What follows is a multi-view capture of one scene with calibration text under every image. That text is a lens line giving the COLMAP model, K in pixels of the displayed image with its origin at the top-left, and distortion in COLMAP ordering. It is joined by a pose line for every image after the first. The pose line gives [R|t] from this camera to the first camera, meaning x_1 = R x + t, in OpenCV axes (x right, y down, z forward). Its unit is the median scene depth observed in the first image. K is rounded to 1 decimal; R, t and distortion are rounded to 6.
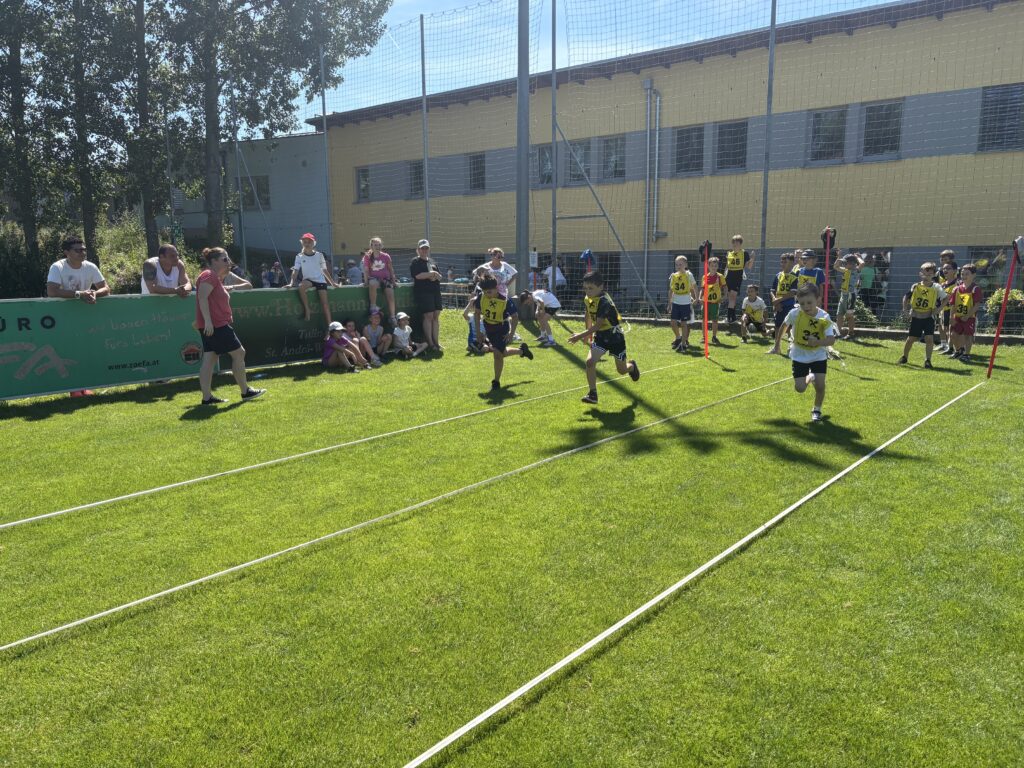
lens RADIAL K [[775.2, 0, 513.2], [0, 775.2, 382.2], [0, 0, 1]] dist [0.011796, -0.000801]
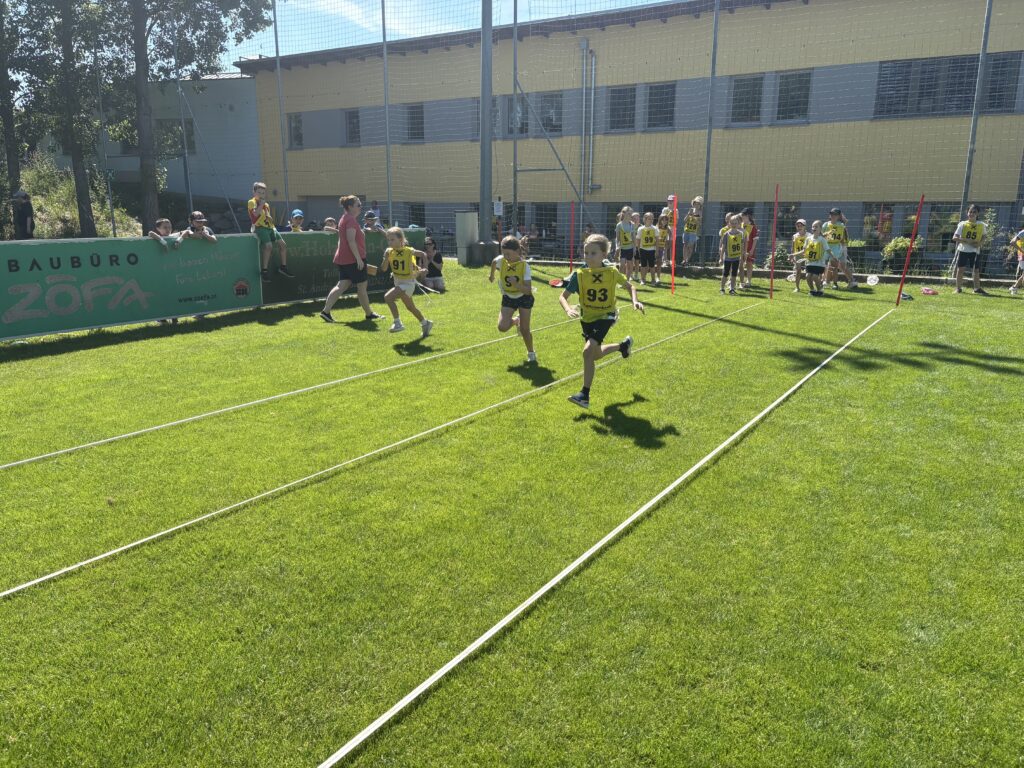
lens RADIAL K [[775.2, 0, 519.6], [0, 775.2, 380.8], [0, 0, 1]] dist [0.011796, -0.000801]
pose [[0.990142, -0.017944, 0.138912, -0.098255], [0.009565, 0.998107, 0.060750, 0.017734], [-0.139739, -0.058822, 0.988440, -0.098961]]
